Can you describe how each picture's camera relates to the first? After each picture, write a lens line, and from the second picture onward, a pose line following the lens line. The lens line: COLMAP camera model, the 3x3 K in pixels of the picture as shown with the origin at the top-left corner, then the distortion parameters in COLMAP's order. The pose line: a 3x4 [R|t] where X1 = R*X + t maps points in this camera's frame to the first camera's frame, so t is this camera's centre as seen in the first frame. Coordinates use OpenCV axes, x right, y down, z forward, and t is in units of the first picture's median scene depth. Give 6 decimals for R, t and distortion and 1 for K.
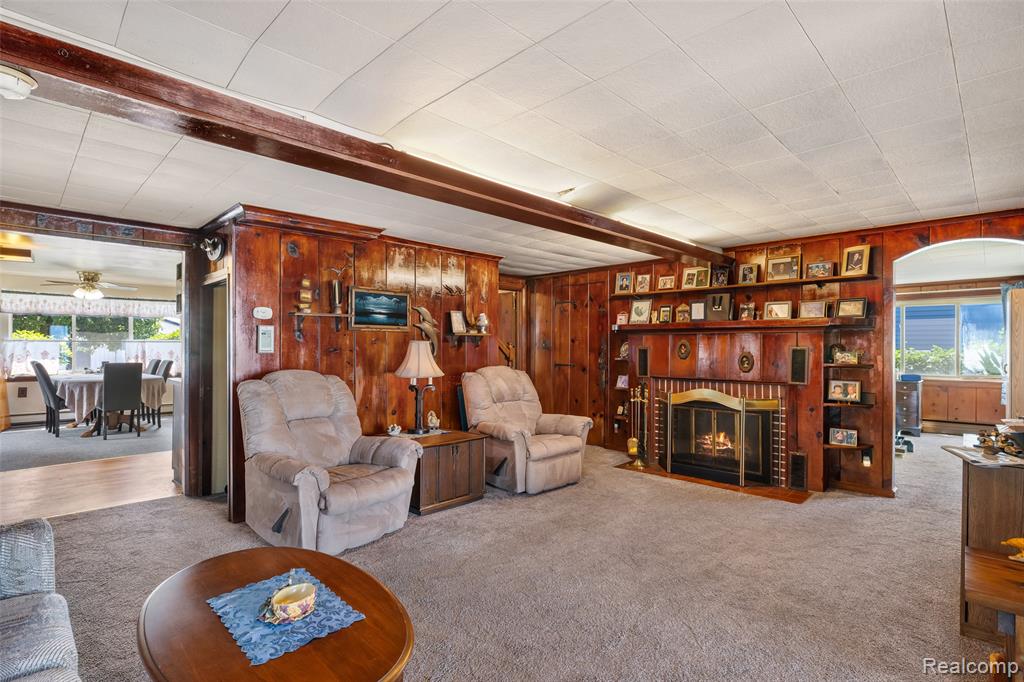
lens RADIAL K [[493.0, 0, 508.4], [0, 493.0, 341.6], [0, 0, 1]] dist [-0.000665, -0.000532]
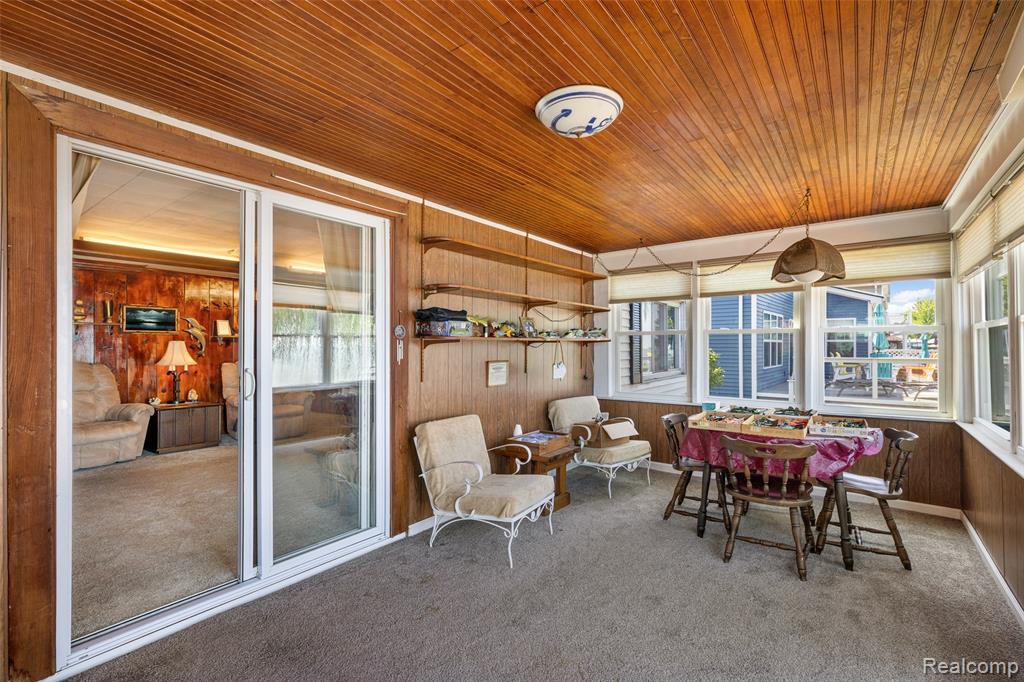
lens RADIAL K [[464.6, 0, 514.8], [0, 464.6, 339.9], [0, 0, 1]] dist [-0.002389, 0.002585]
pose [[0.991786, -0.007979, 0.127662, 0.849971], [0.009371, 0.999903, -0.010305, 0.025576], [-0.127568, 0.011416, 0.991764, -0.665189]]
